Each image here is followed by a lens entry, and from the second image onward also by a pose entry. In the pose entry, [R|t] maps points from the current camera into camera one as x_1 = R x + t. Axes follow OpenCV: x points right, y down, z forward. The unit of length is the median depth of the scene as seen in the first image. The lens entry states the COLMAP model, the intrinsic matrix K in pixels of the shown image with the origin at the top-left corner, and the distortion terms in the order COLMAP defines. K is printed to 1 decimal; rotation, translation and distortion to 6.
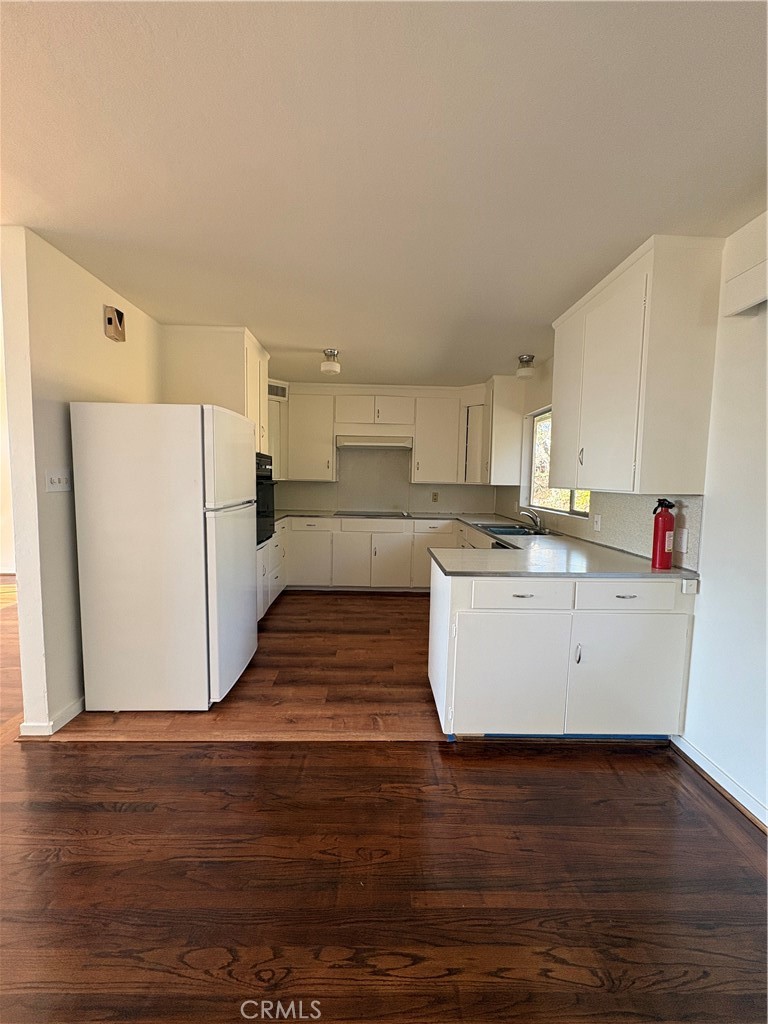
lens RADIAL K [[404.5, 0, 384.4], [0, 404.5, 510.7], [0, 0, 1]] dist [0.000164, -0.000621]
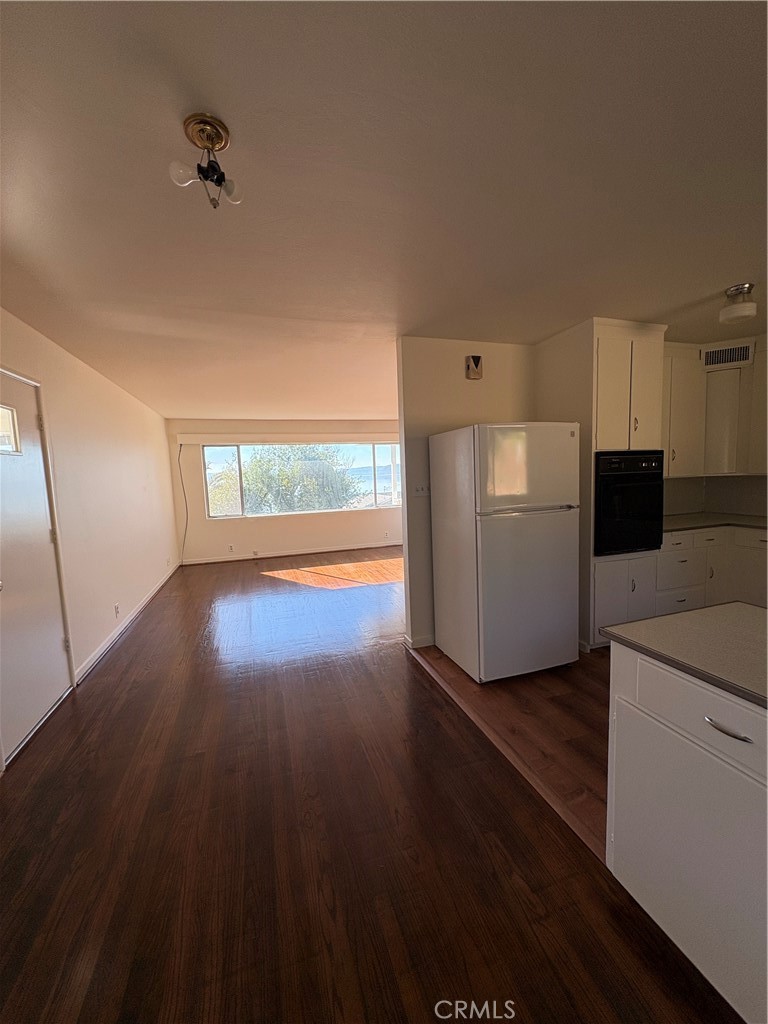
lens RADIAL K [[404.5, 0, 384.8], [0, 404.5, 510.7], [0, 0, 1]] dist [0.000164, -0.000621]
pose [[0.284061, 0.054839, -0.957237, 0.582613], [-0.032450, 0.998341, 0.047564, -0.056199], [0.958257, 0.017551, 0.285369, 0.389247]]
